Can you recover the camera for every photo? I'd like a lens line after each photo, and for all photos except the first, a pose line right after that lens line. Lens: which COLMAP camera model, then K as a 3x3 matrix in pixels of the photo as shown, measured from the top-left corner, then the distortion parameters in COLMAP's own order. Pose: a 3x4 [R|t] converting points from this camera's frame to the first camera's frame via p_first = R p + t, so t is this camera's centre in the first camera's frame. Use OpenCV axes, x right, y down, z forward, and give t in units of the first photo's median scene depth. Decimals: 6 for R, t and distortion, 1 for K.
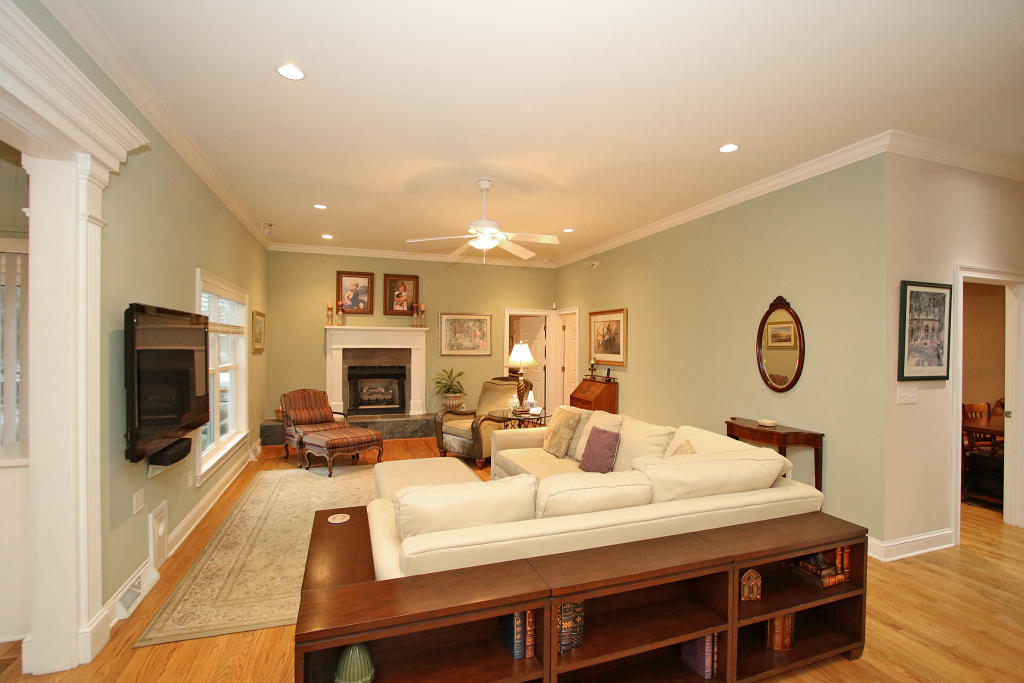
lens RADIAL K [[463.7, 0, 511.3], [0, 463.7, 346.2], [0, 0, 1]] dist [-0.017876, 0.002712]
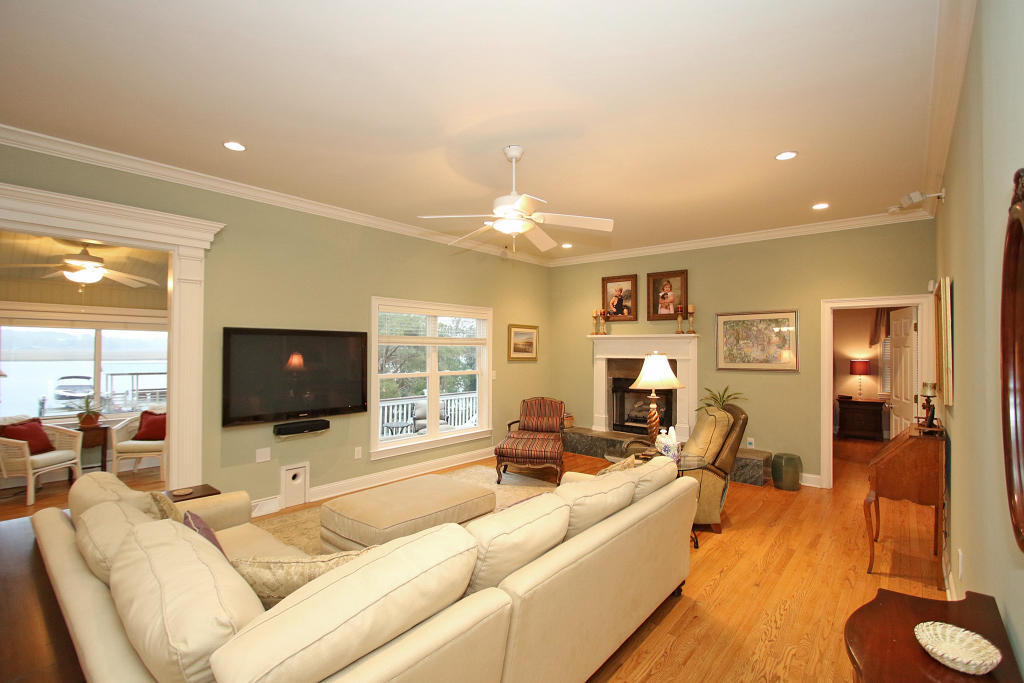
lens RADIAL K [[463.7, 0, 473.8], [0, 463.7, 349.1], [0, 0, 1]] dist [-0.017876, 0.002712]
pose [[0.480027, -0.004462, -0.877243, 0.370763], [-0.016358, 0.999768, -0.014036, 0.004060], [0.877101, 0.021087, 0.479842, 0.331073]]
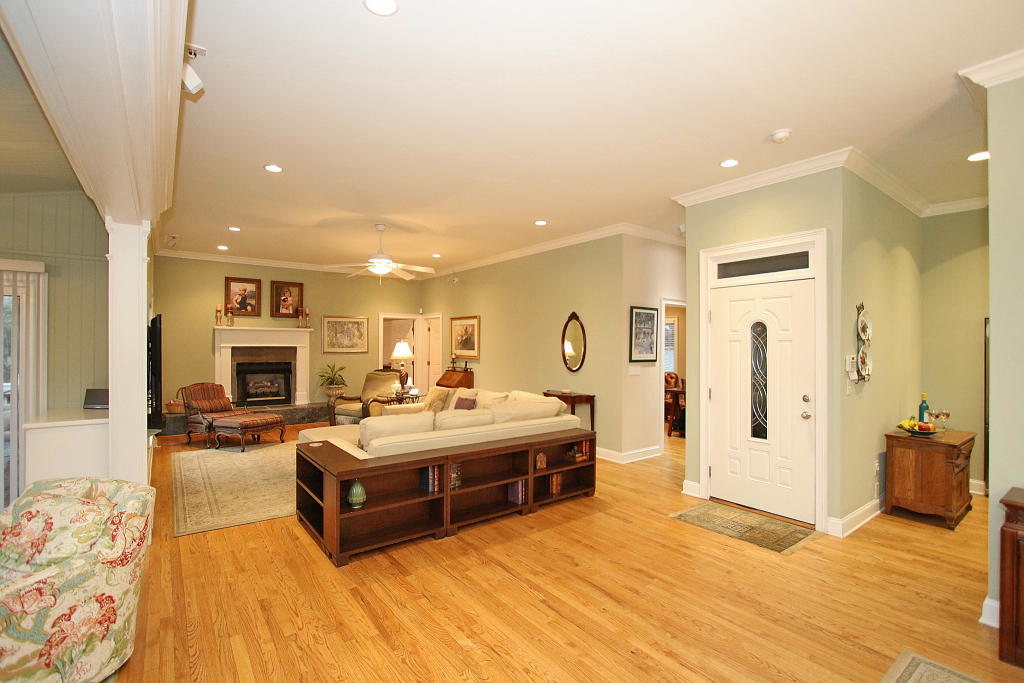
lens RADIAL K [[463.7, 0, 502.1], [0, 463.7, 344.9], [0, 0, 1]] dist [-0.017876, 0.002712]
pose [[0.957110, -0.002850, 0.289711, -0.069056], [0.003375, 0.999993, -0.001313, 0.004093], [-0.289706, 0.002234, 0.957113, -0.268788]]
